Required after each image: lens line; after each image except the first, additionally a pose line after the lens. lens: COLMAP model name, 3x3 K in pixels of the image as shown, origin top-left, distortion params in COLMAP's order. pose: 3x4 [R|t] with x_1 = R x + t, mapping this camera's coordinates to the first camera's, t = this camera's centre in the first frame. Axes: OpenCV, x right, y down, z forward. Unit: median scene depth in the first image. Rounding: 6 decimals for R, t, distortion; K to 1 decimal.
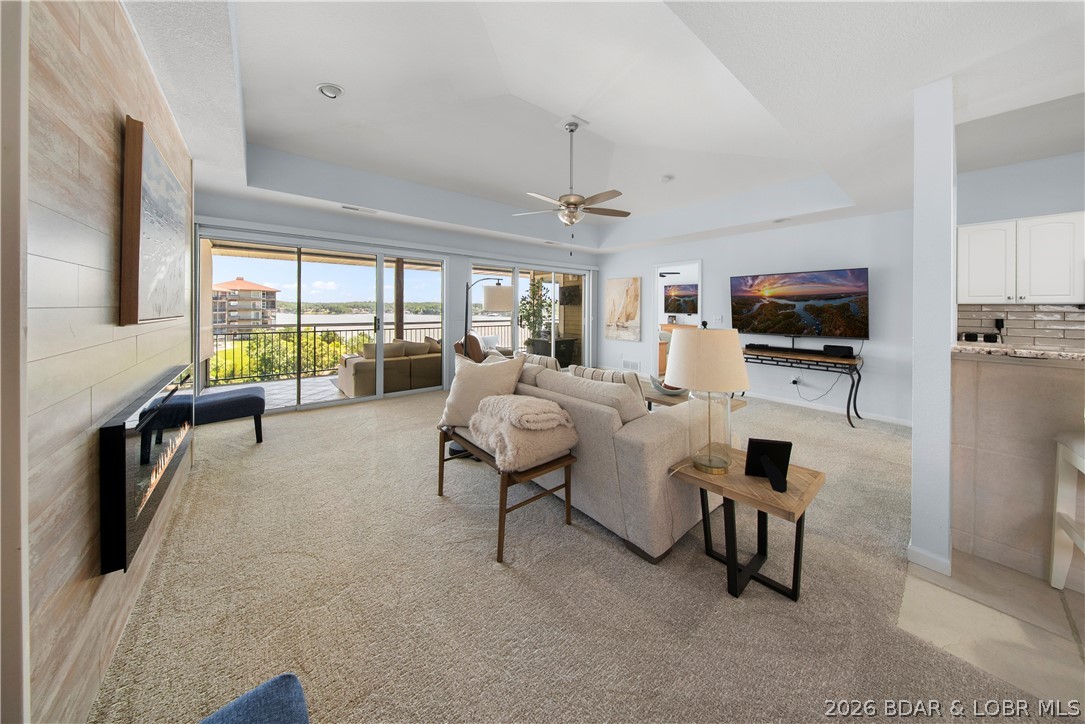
lens RADIAL K [[338.3, 0, 536.8], [0, 338.3, 334.5], [0, 0, 1]] dist [0.000586, -0.001408]
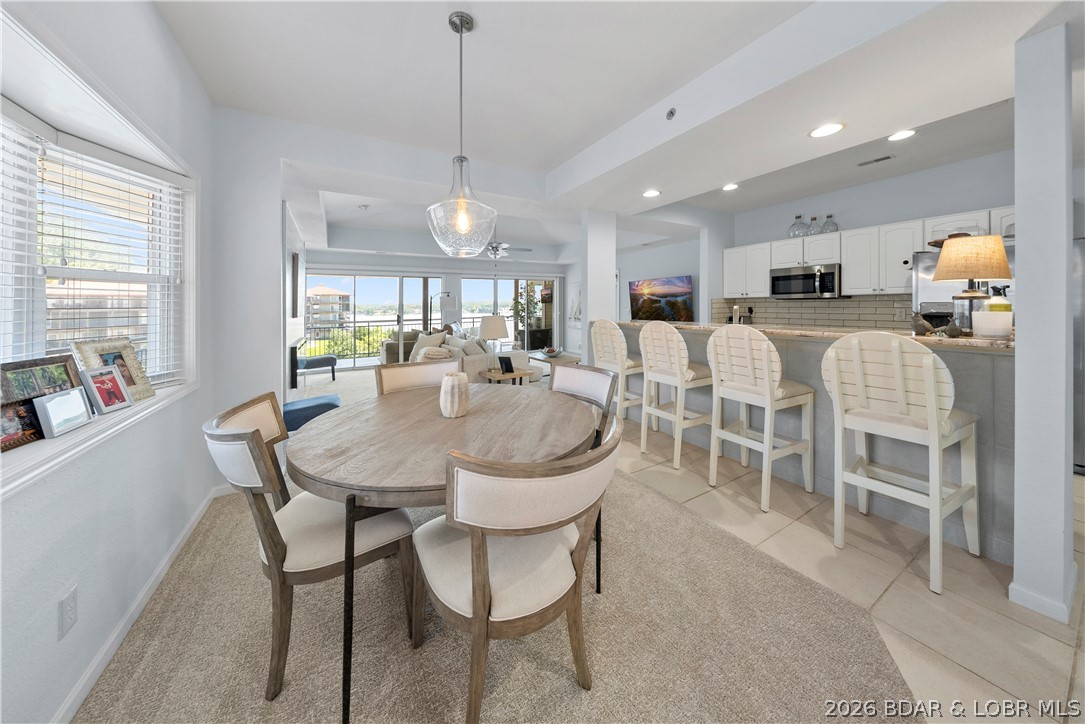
lens RADIAL K [[338.3, 0, 540.8], [0, 338.3, 324.7], [0, 0, 1]] dist [0.000586, -0.001408]
pose [[0.989465, -0.017296, -0.143736, 0.434506], [0.014552, 0.999692, -0.020119, 0.038352], [0.144040, 0.017815, 0.989412, -0.512552]]
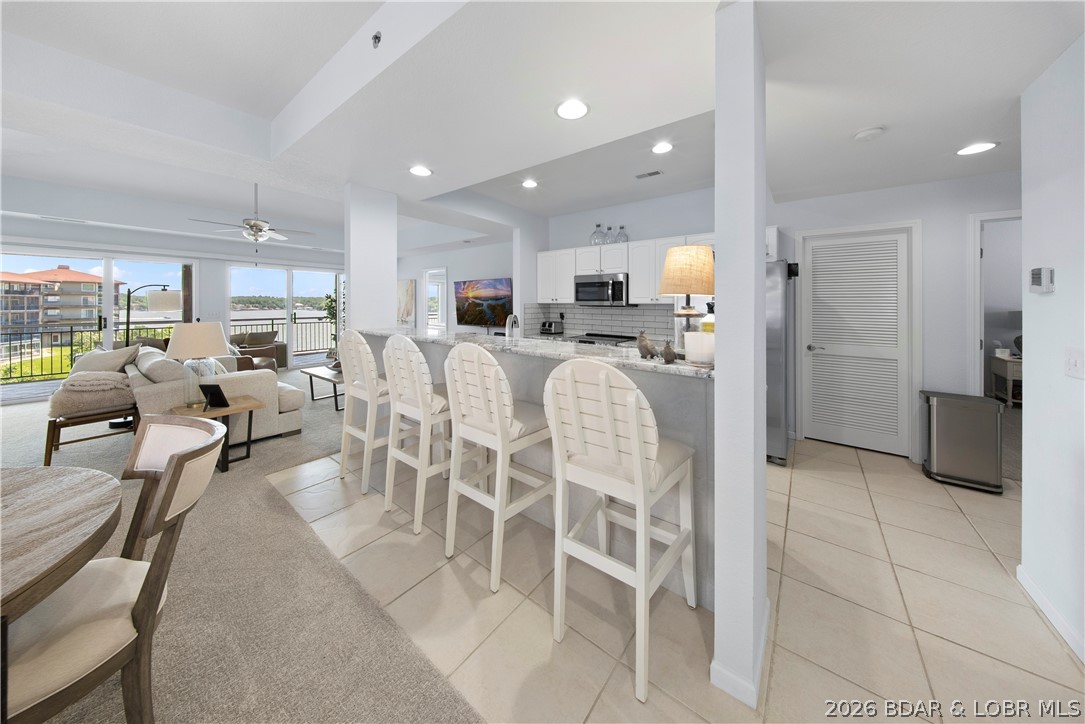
lens RADIAL K [[338.3, 0, 538.3], [0, 338.3, 323.0], [0, 0, 1]] dist [0.000586, -0.001408]
pose [[0.974104, -0.015650, 0.225560, 0.637253], [0.020162, 0.999640, -0.017713, 0.018443], [-0.225201, 0.021802, 0.974068, -0.362460]]
